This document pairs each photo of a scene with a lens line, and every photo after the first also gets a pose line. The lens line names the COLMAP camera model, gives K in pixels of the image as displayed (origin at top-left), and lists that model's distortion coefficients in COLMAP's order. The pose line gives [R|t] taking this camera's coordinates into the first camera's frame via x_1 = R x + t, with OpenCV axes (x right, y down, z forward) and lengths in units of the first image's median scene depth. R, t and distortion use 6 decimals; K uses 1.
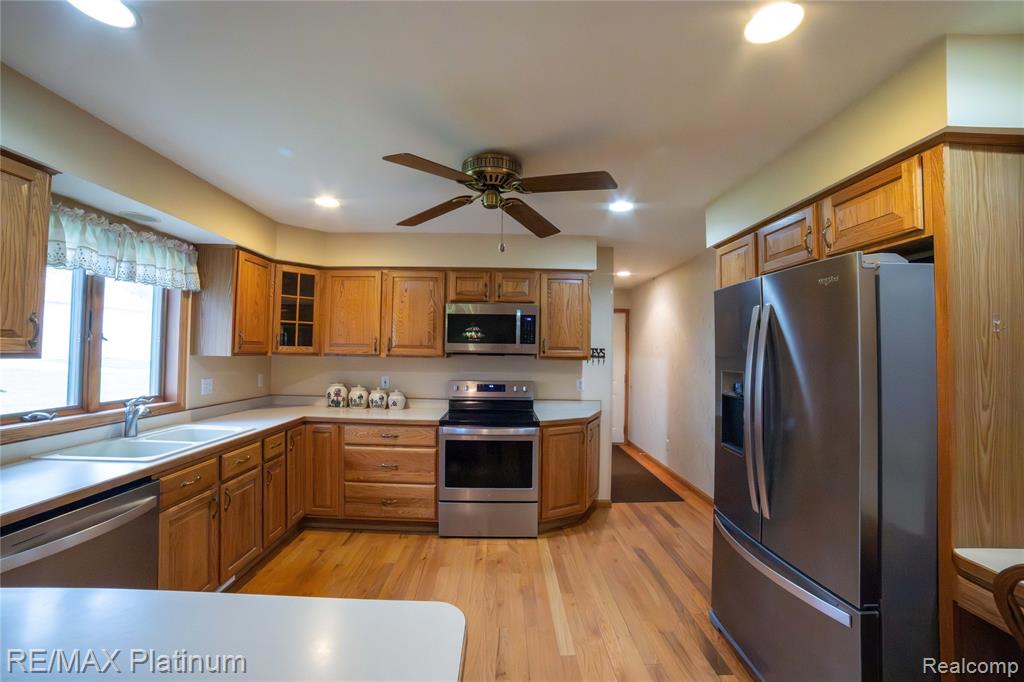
lens RADIAL K [[409.5, 0, 509.6], [0, 409.5, 341.5], [0, 0, 1]] dist [-0.051237, 0.000744]
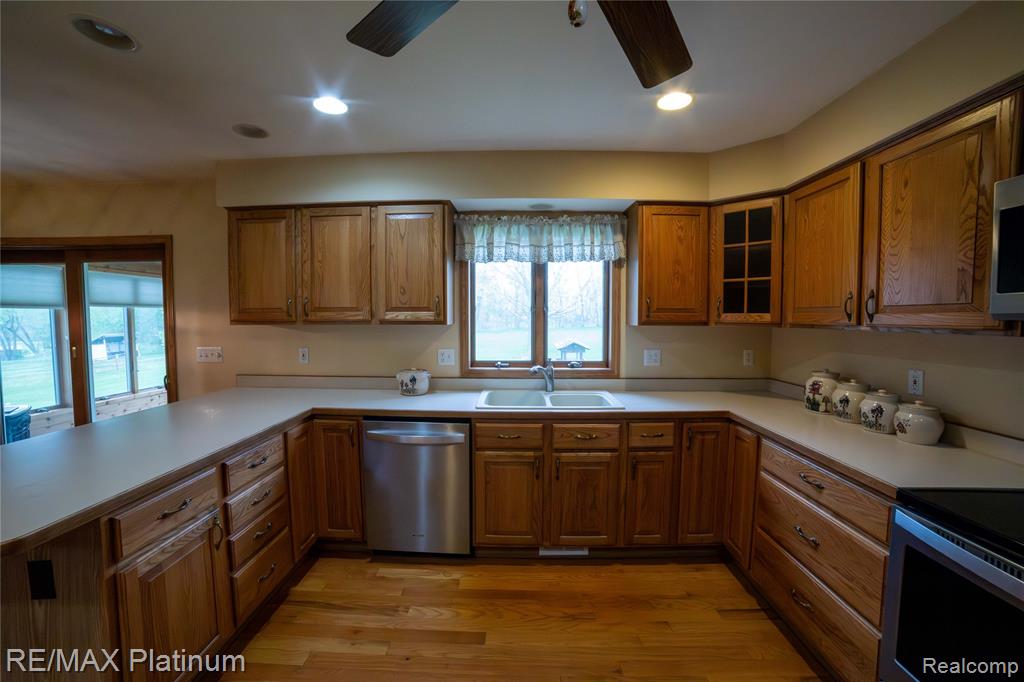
lens RADIAL K [[409.5, 0, 509.7], [0, 409.5, 344.1], [0, 0, 1]] dist [-0.051237, 0.000744]
pose [[-0.007526, 0.049642, -0.998739, 0.204326], [0.024245, 0.998482, 0.049447, 0.022214], [0.999678, -0.023842, -0.008718, 0.618339]]
